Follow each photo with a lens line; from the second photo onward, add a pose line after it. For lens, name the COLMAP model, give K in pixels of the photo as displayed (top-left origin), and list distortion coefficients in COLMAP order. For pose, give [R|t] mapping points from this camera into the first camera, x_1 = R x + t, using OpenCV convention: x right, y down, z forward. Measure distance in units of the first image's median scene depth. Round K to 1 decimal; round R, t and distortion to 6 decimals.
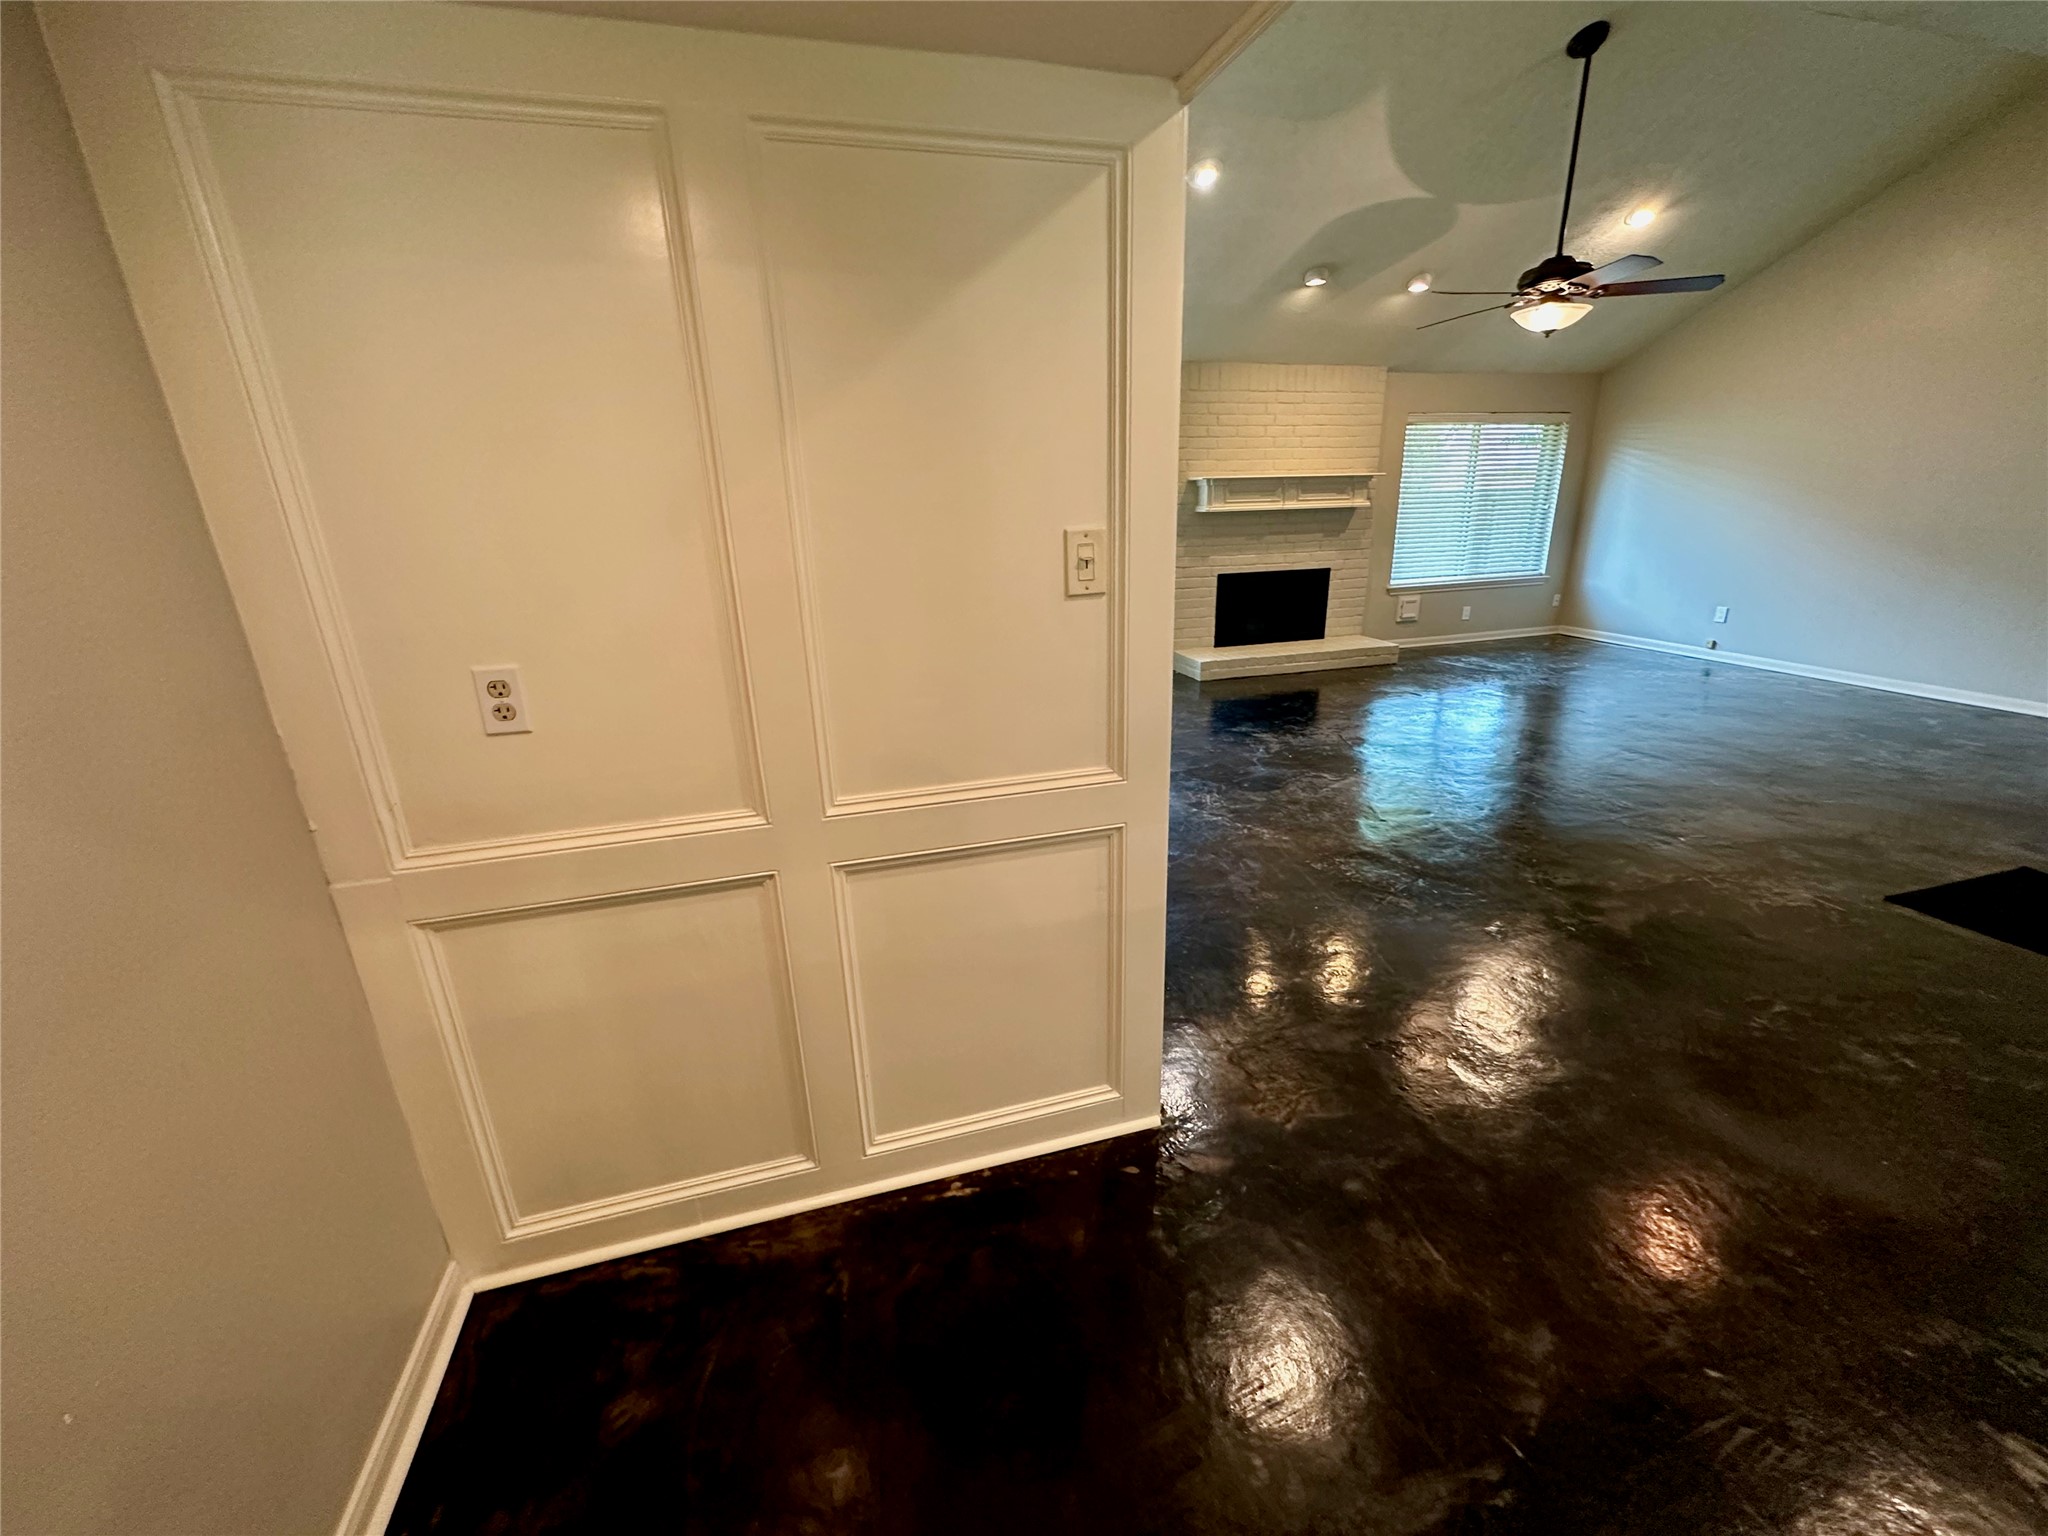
lens RADIAL K [[817.3, 0, 1025.5], [0, 817.3, 769.7], [0, 0, 1]] dist [-0.002417, 0.000497]
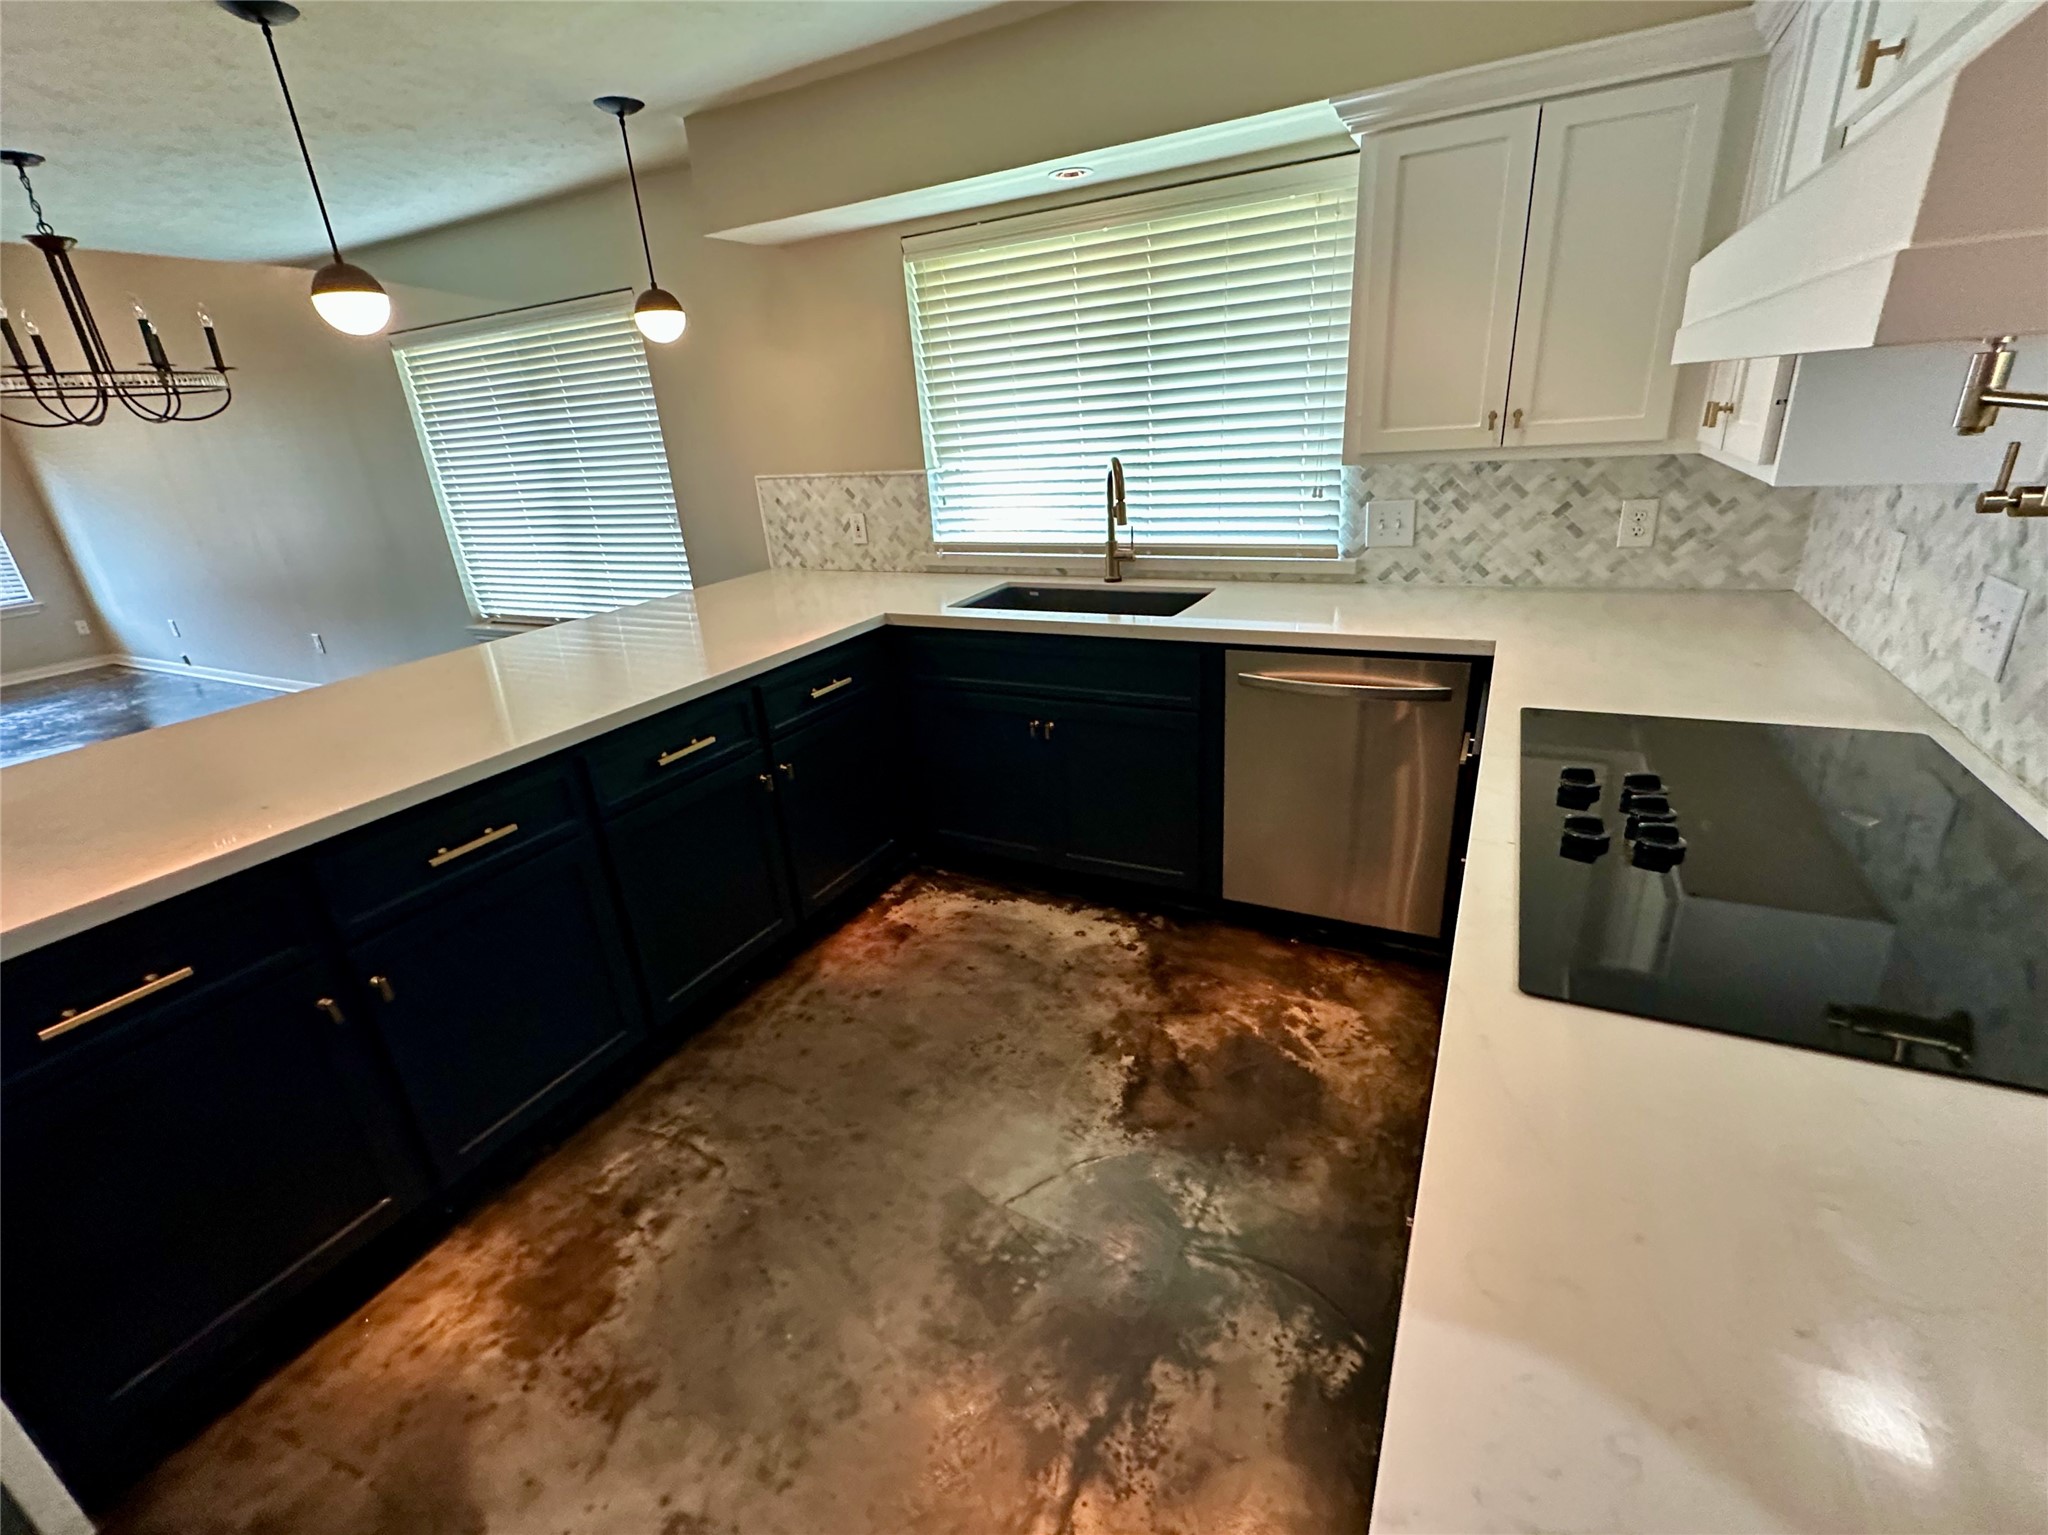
lens RADIAL K [[901.5, 0, 1016.2], [0, 901.5, 769.7], [0, 0, 1]] dist [-0.000680, 0.000067]
pose [[0.699172, -0.284395, 0.655956, 0.795401], [0.274781, 0.953902, 0.120689, 0.102063], [-0.660041, 0.095862, 0.745088, -0.378319]]
